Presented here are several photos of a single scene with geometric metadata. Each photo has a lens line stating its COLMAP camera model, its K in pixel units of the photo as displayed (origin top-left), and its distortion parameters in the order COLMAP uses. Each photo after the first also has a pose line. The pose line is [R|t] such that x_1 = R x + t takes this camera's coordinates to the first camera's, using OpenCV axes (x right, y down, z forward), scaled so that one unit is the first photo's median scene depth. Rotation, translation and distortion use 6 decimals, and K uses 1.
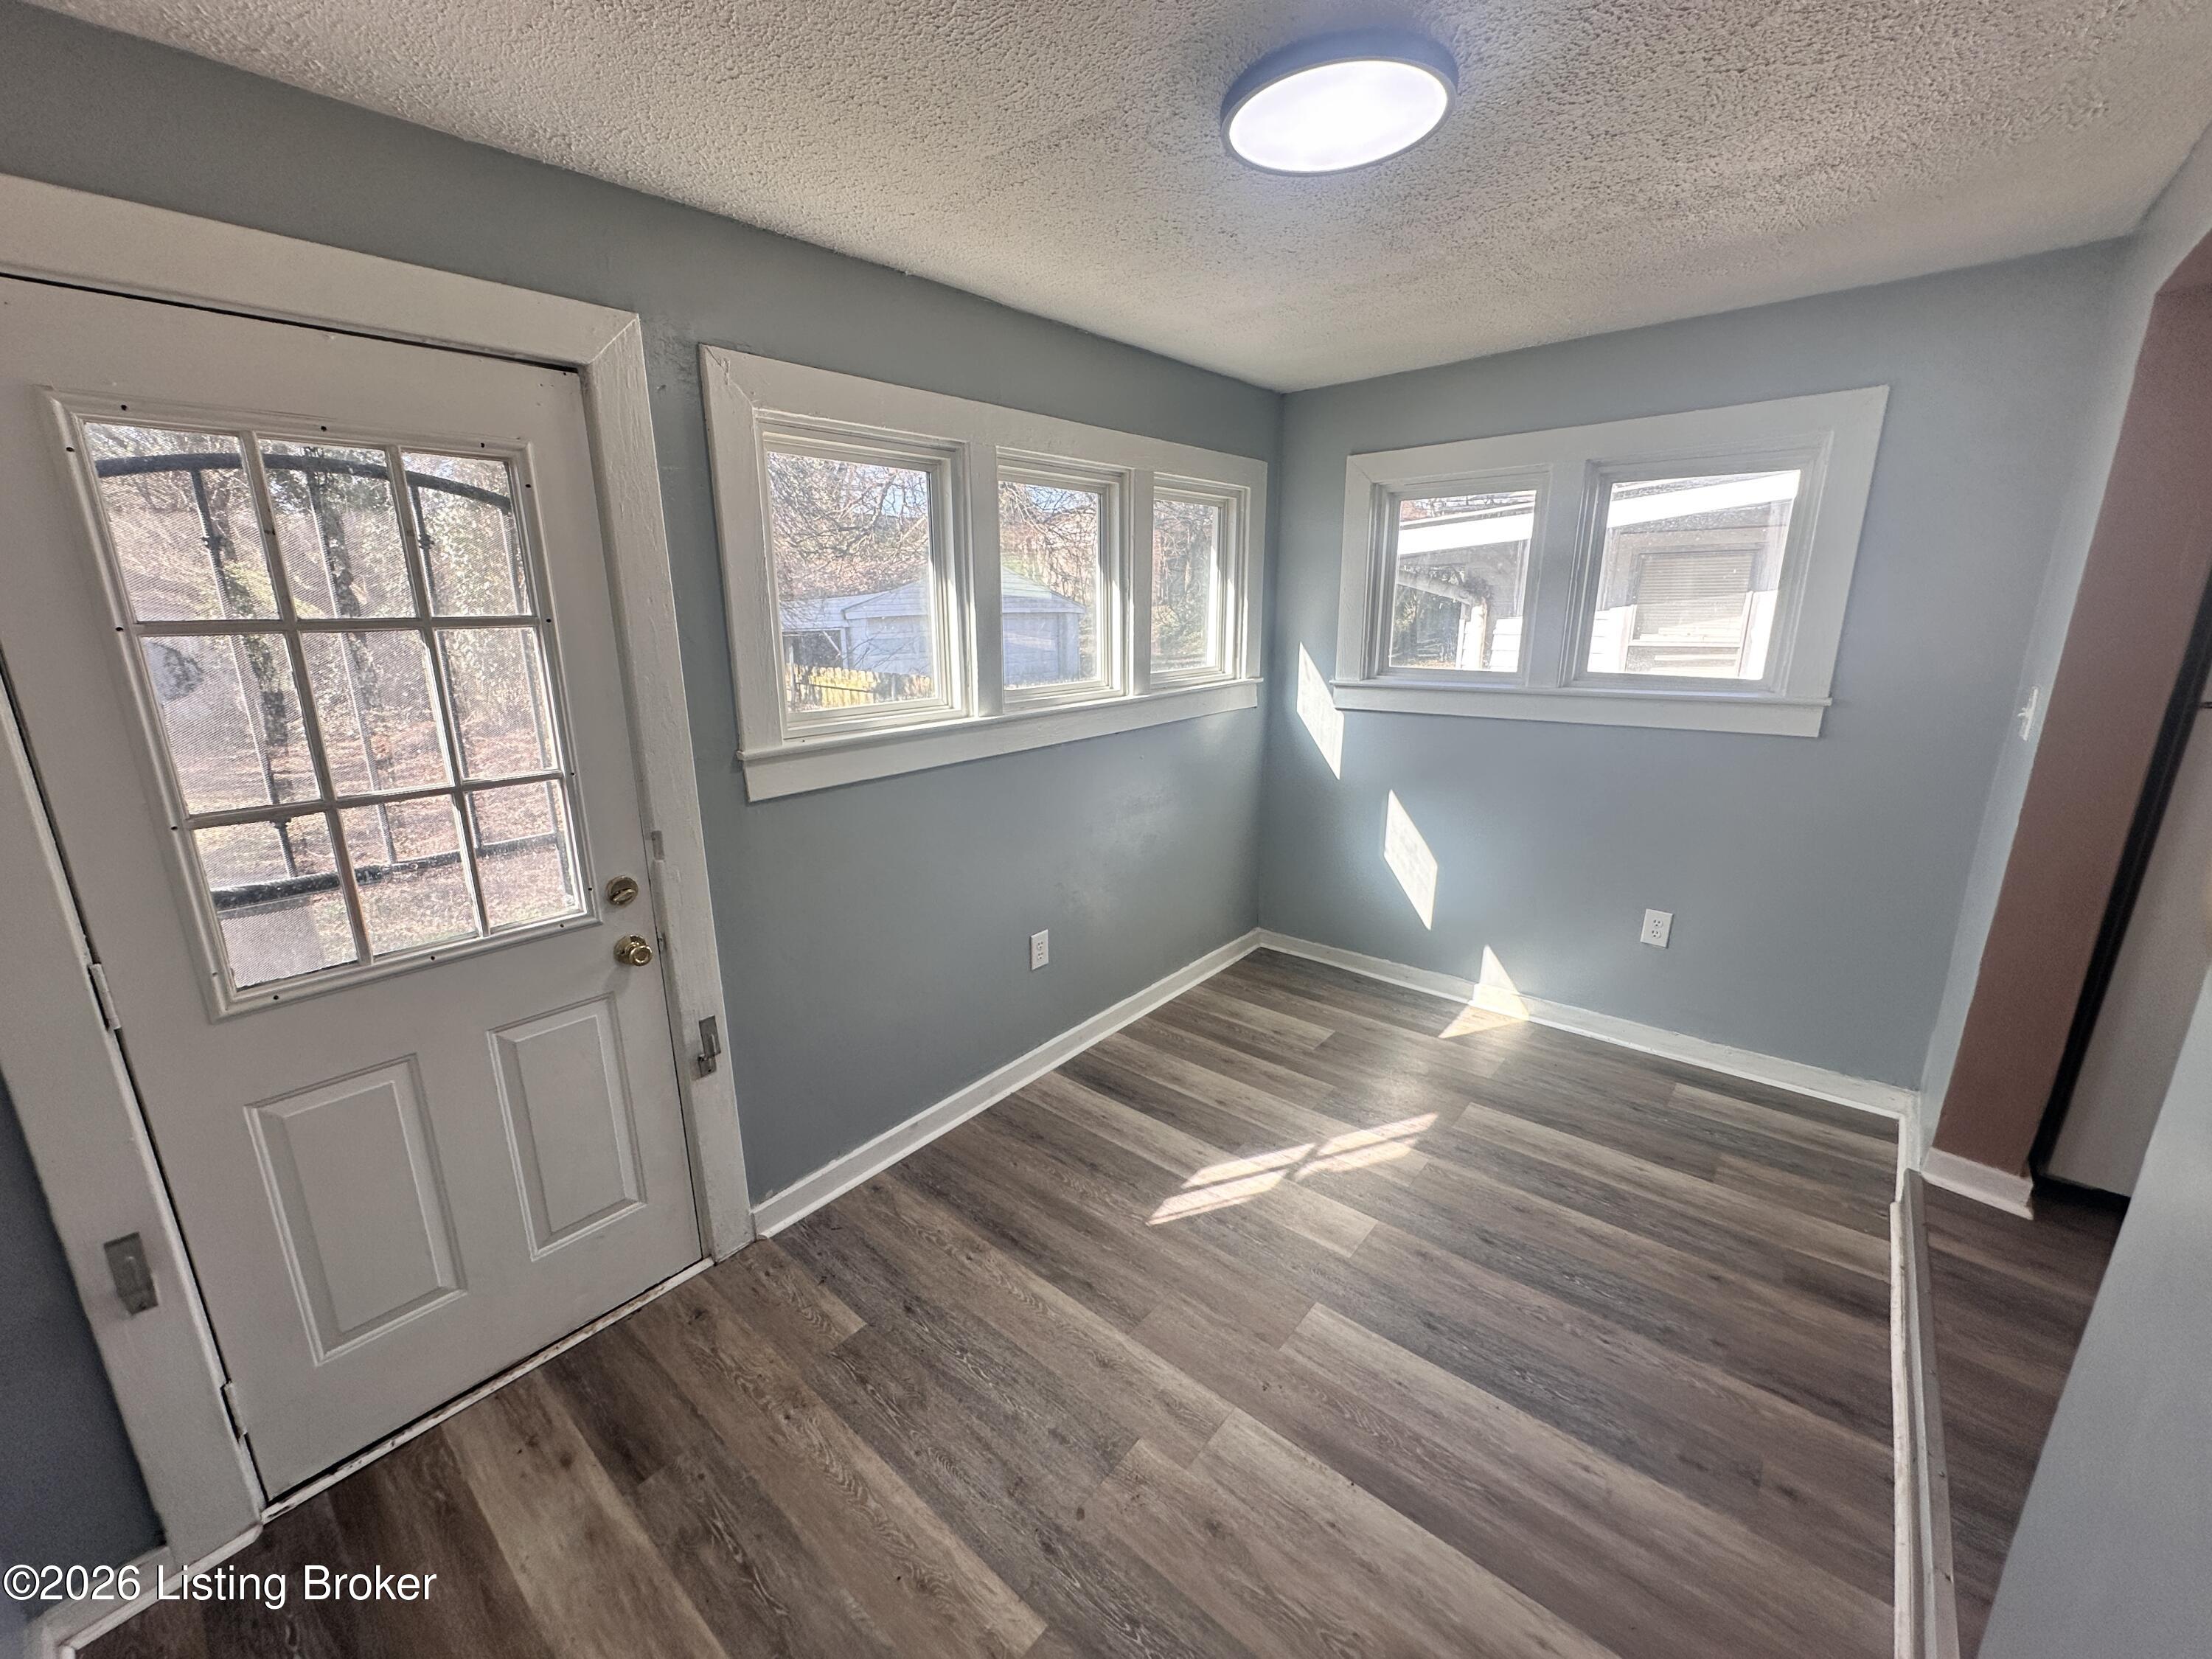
lens RADIAL K [[884.6, 0, 1102.7], [0, 884.6, 824.8], [0, 0, 1]] dist [-0.003005, 0.000625]
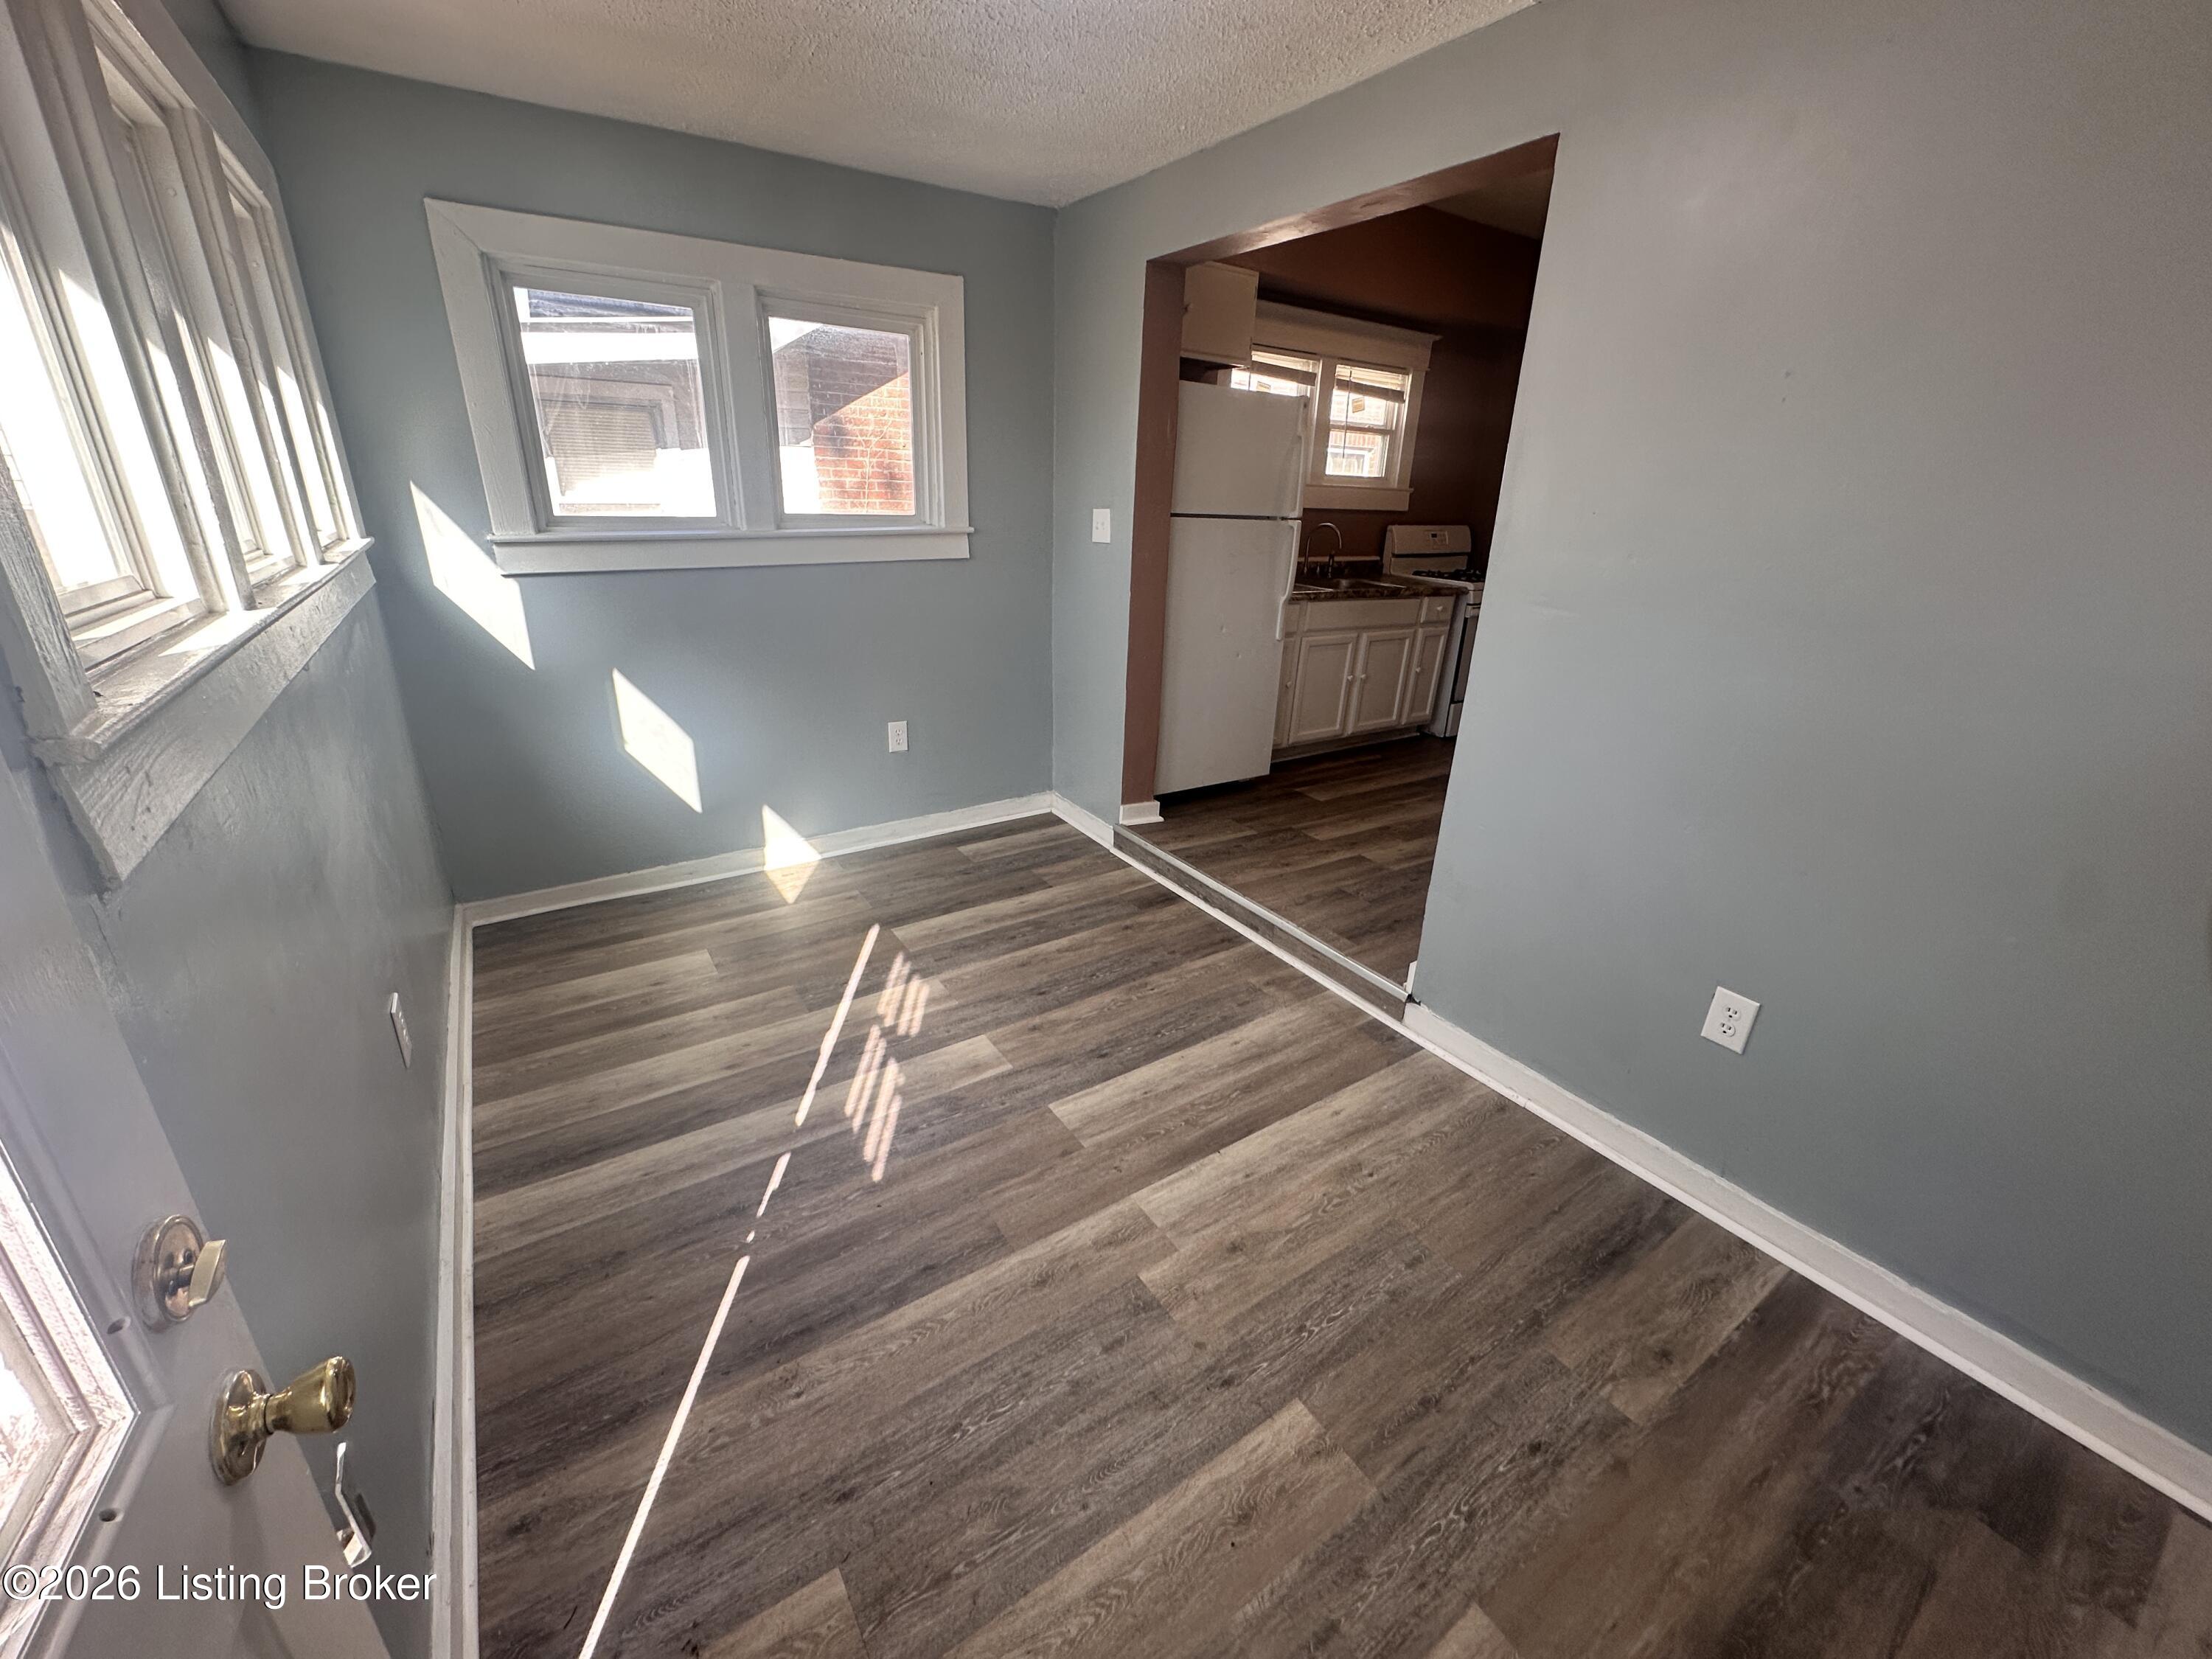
lens RADIAL K [[884.6, 0, 1102.7], [0, 884.6, 824.8], [0, 0, 1]] dist [-0.003005, 0.000625]
pose [[0.269357, -0.327188, 0.905757, -0.539366], [0.206615, 0.938251, 0.277481, -0.058284], [-0.940615, 0.112402, 0.320326, 0.495311]]
